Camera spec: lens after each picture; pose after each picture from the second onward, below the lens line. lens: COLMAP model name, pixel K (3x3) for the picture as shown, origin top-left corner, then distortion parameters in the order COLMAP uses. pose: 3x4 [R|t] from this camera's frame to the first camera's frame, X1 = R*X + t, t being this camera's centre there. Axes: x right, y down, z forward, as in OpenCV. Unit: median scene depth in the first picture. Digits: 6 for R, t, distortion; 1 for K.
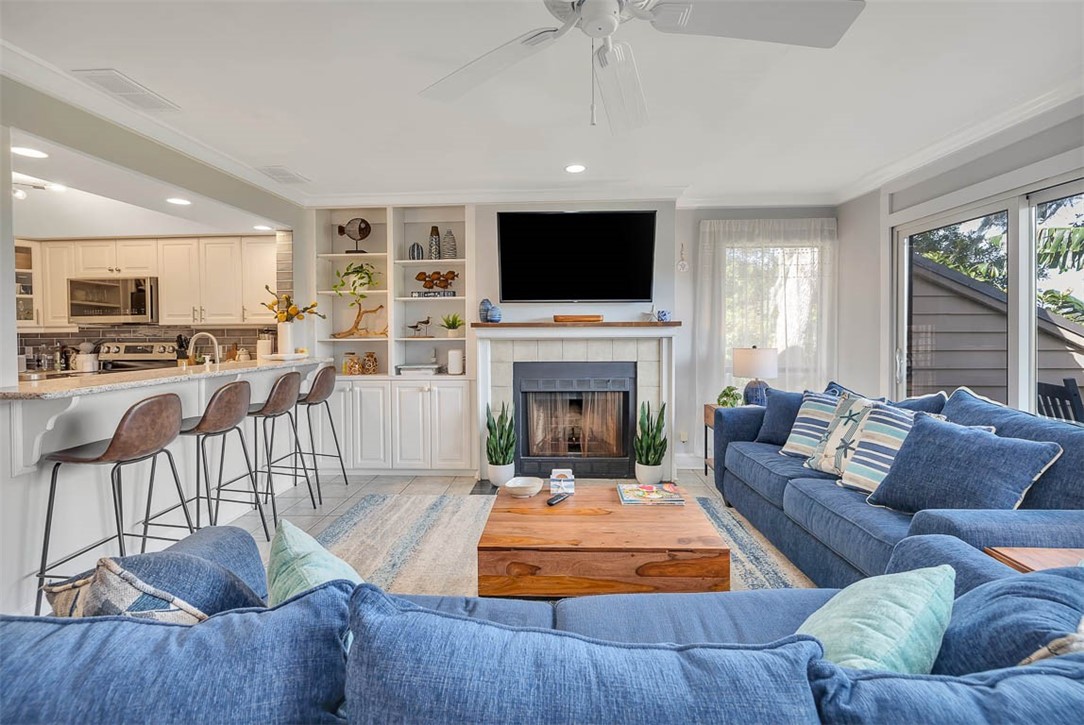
lens RADIAL K [[471.0, 0, 542.0], [0, 471.0, 362.5], [0, 0, 1]] dist [0.001349, 0.000298]
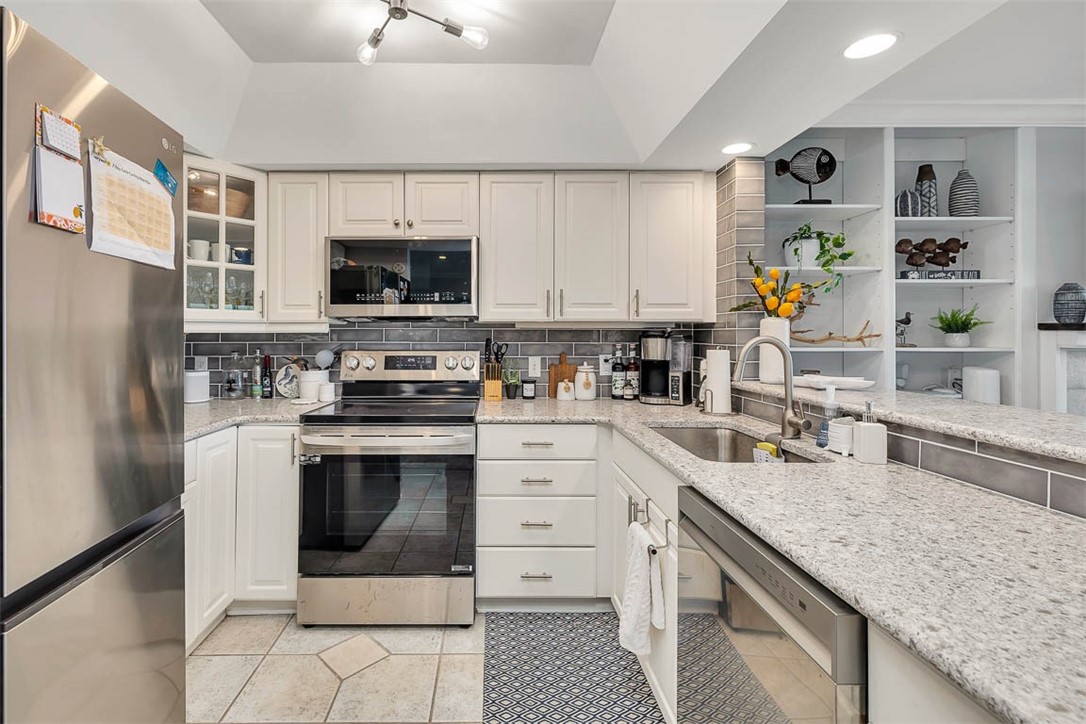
lens RADIAL K [[472.0, 0, 539.4], [0, 472.0, 339.7], [0, 0, 1]] dist [-0.000195, -0.000347]
pose [[0.998830, 0.008612, 0.047593, -0.764480], [-0.005668, 0.998082, -0.061648, -0.022201], [-0.048032, 0.061306, 0.996963, 0.429371]]
